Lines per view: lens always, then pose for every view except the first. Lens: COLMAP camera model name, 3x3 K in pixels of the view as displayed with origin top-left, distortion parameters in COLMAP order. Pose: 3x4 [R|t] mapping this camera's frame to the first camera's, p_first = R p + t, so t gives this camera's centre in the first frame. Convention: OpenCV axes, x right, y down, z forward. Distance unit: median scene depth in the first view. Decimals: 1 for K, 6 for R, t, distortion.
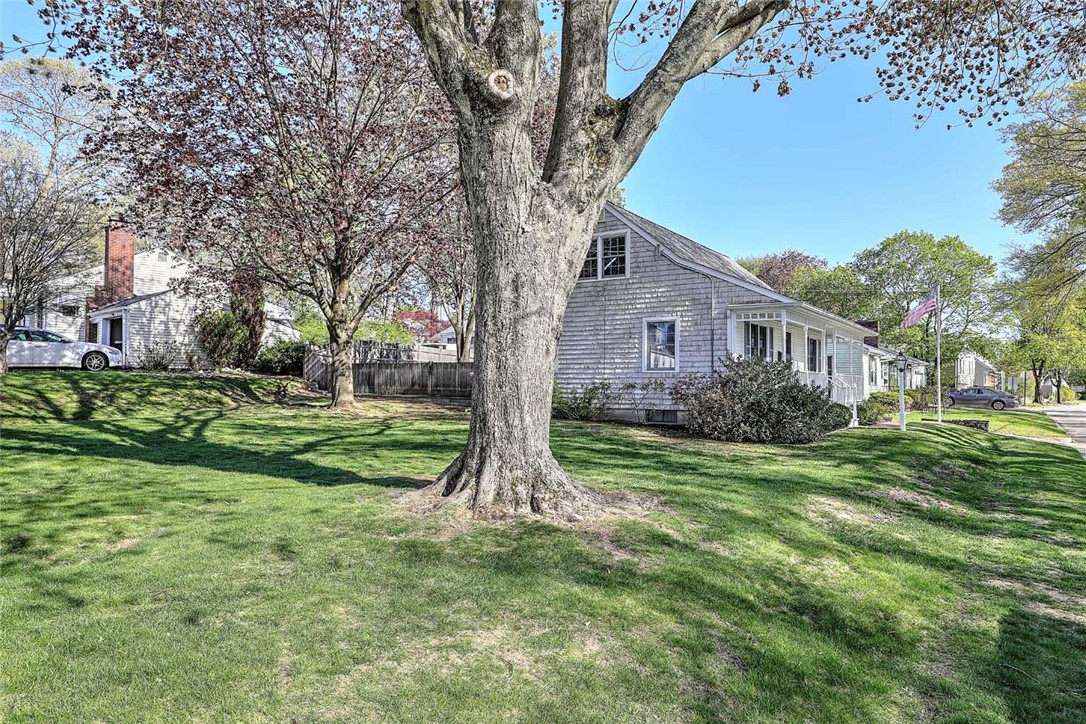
lens RADIAL K [[698.3, 0, 530.2], [0, 698.3, 362.8], [0, 0, 1]] dist [0.022463, 0.000131]
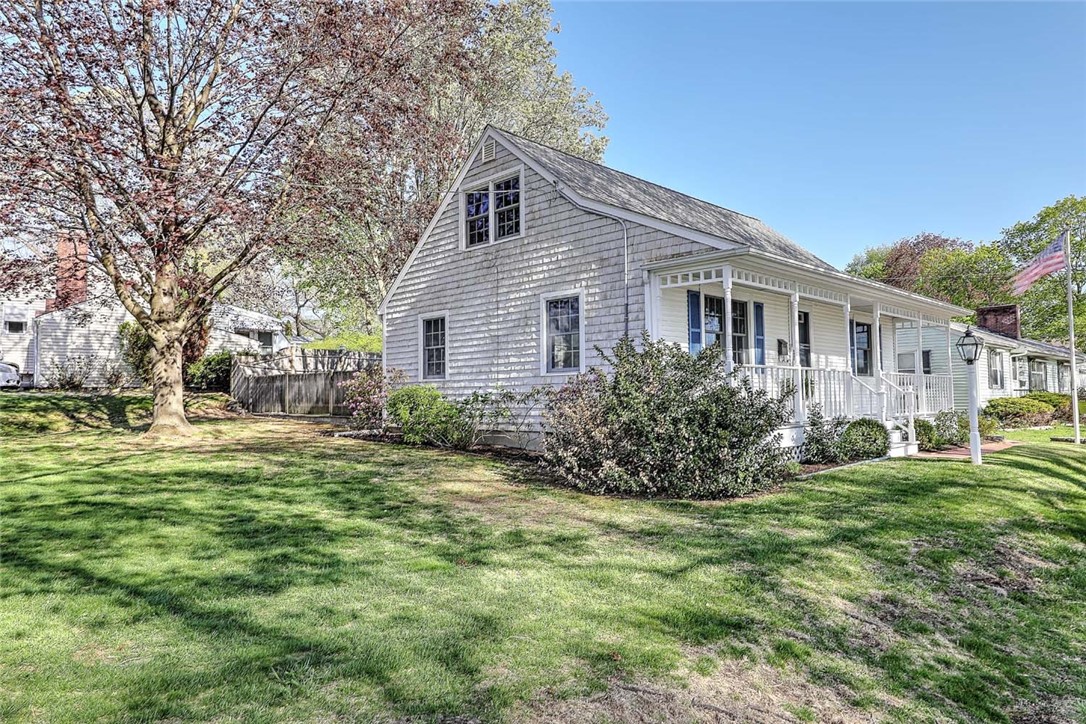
lens RADIAL K [[698.3, 0, 530.2], [0, 698.3, 362.8], [0, 0, 1]] dist [0.022463, 0.000131]
pose [[0.981791, -0.029383, -0.187679, 0.264295], [0.025720, 0.999429, -0.021923, 0.014723], [0.188216, 0.016696, 0.981986, 0.334155]]
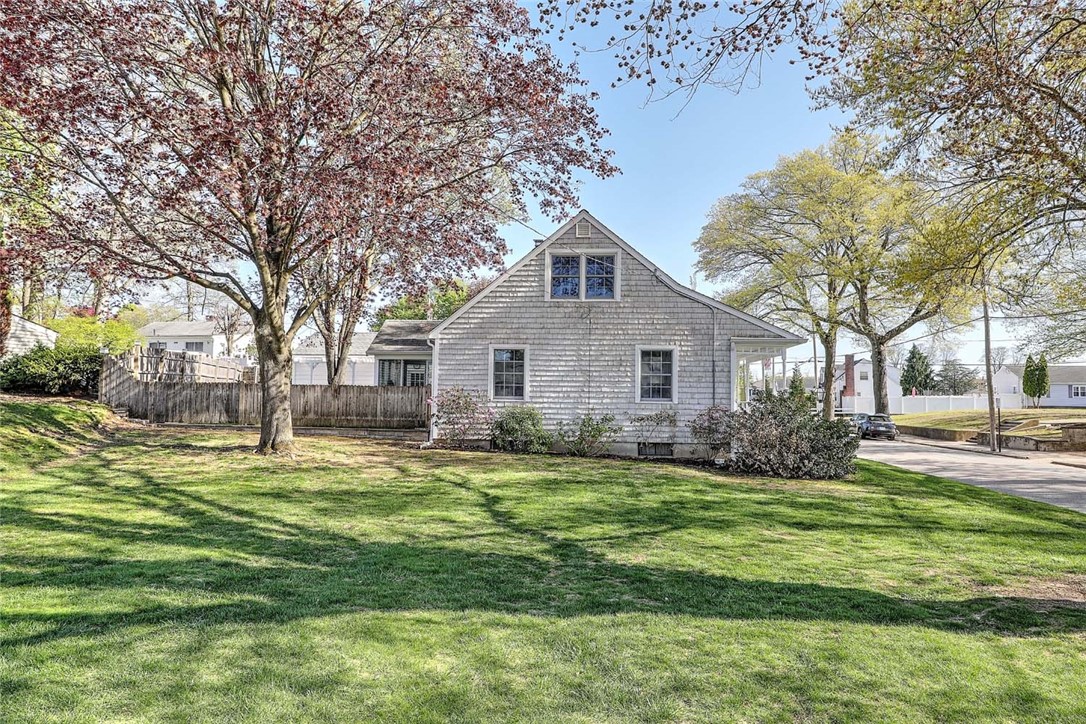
lens RADIAL K [[665.1, 0, 543.0], [0, 665.1, 362.0], [0, 0, 1]] dist [0.002498, 0.000979]
pose [[0.867367, 0.030075, 0.496760, -0.377528], [-0.022484, 0.999521, -0.021255, -0.018678], [-0.497161, 0.007267, 0.867628, 0.274572]]
